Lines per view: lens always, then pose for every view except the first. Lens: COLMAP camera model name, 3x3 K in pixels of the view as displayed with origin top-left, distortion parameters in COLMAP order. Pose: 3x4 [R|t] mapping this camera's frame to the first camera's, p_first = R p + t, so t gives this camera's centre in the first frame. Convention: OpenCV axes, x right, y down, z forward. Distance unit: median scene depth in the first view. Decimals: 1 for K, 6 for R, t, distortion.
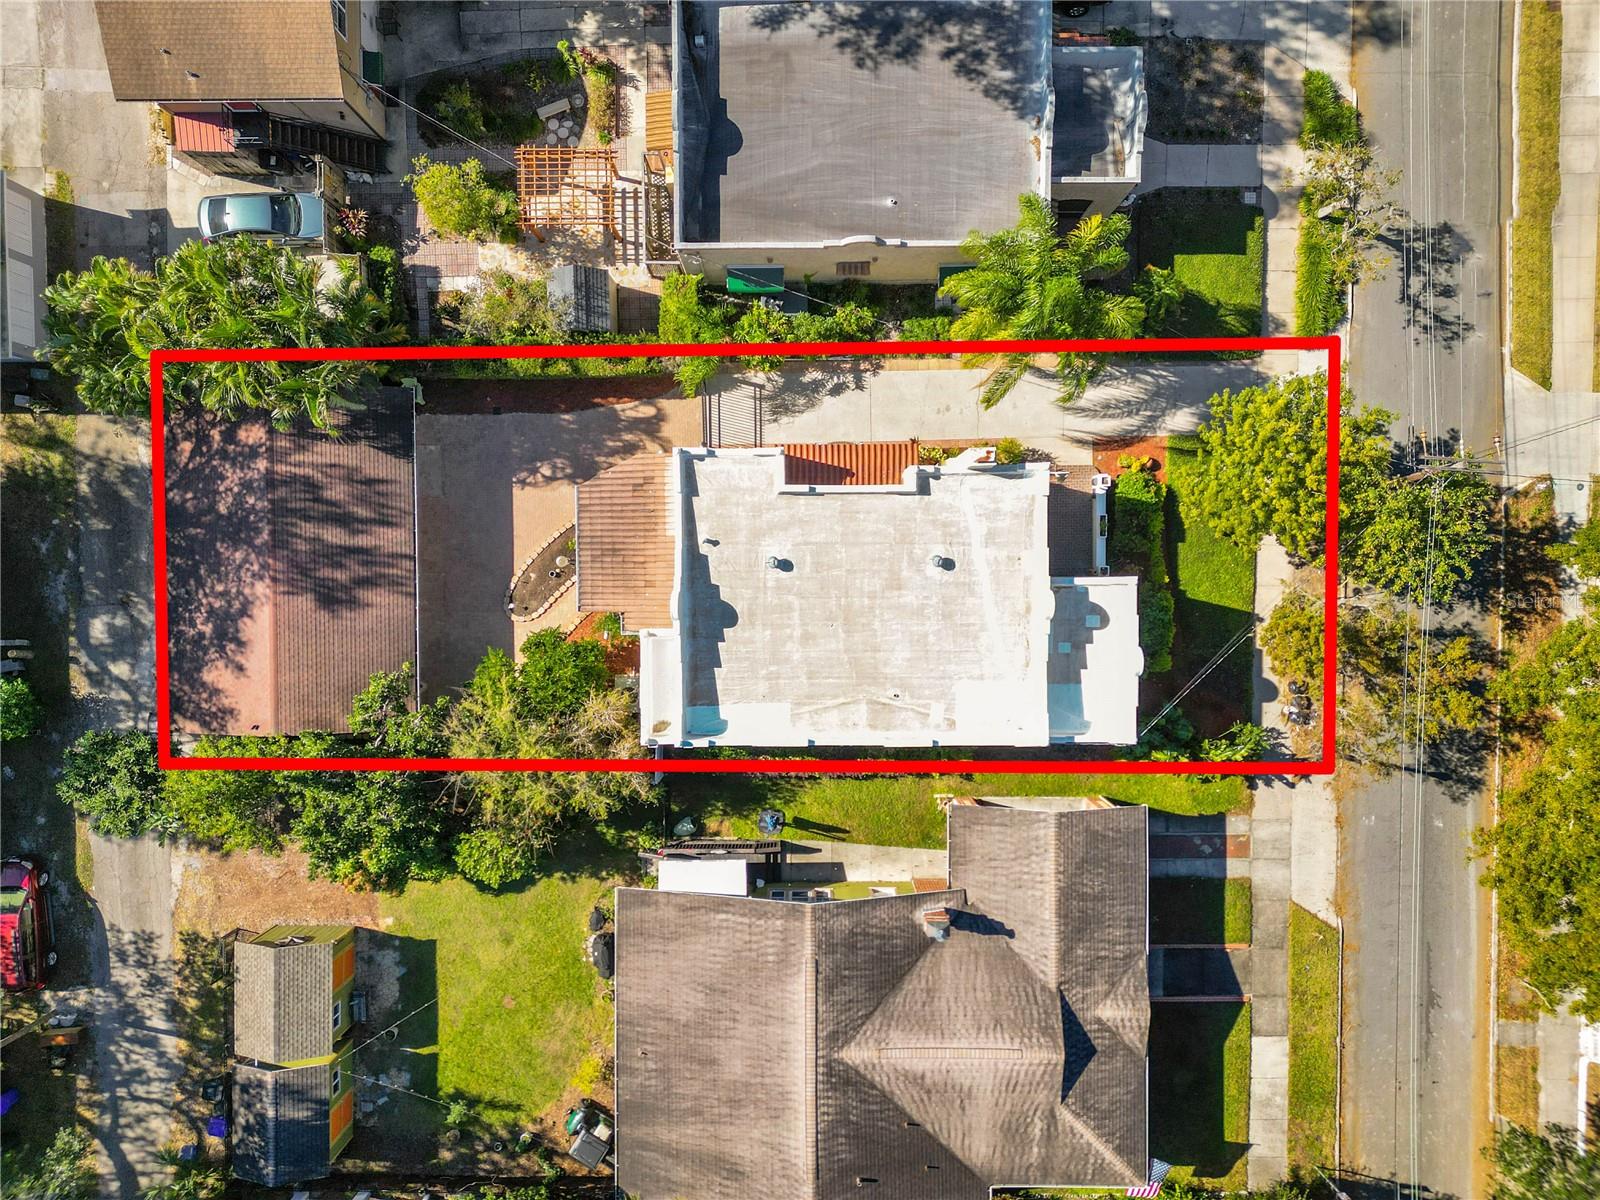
lens RADIAL K [[1115.7, 0, 806.7], [0, 1115.7, 603.1], [0, 0, 1]] dist [0.044184, -0.010719]
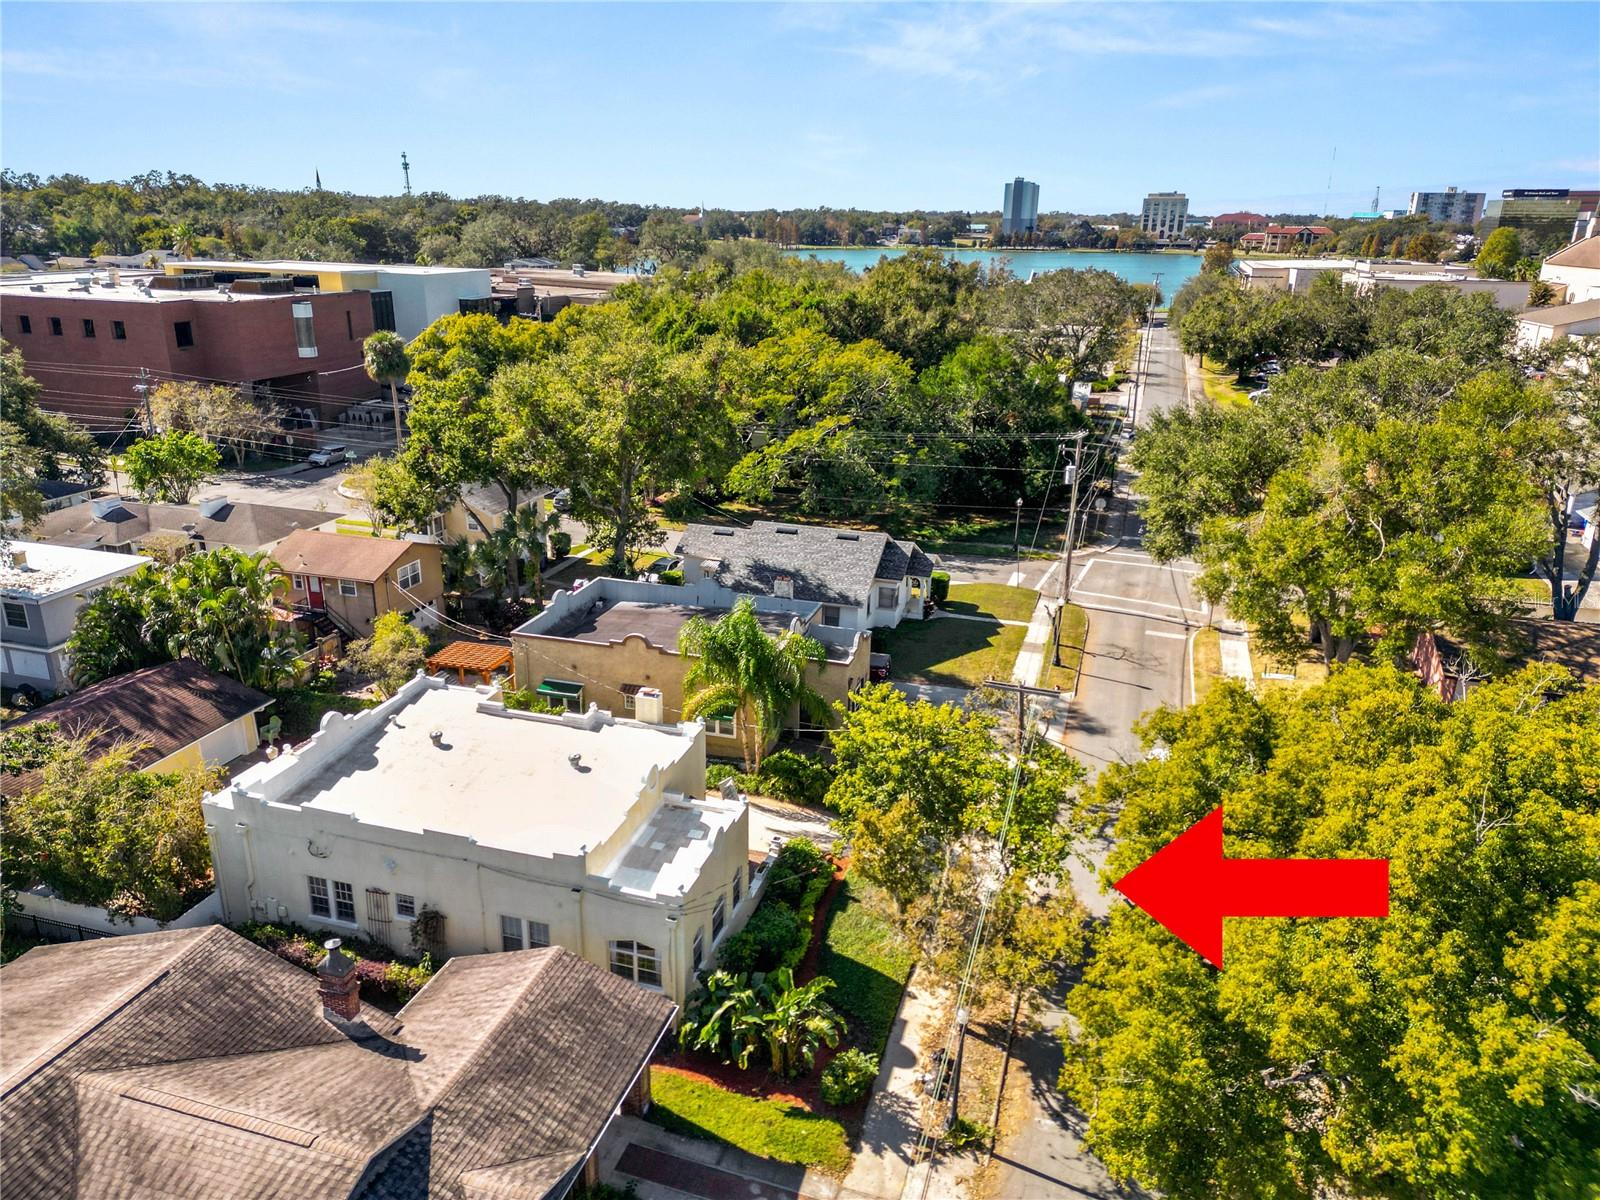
lens RADIAL K [[1115.7, 0, 797.2], [0, 1115.7, 600.0], [0, 0, 1]] dist [0.044184, -0.010719]
pose [[0.954460, 0.113276, -0.275998, 0.545374], [-0.297697, 0.300922, -0.905993, 0.745088], [-0.019573, 0.946897, 0.320939, 0.476621]]
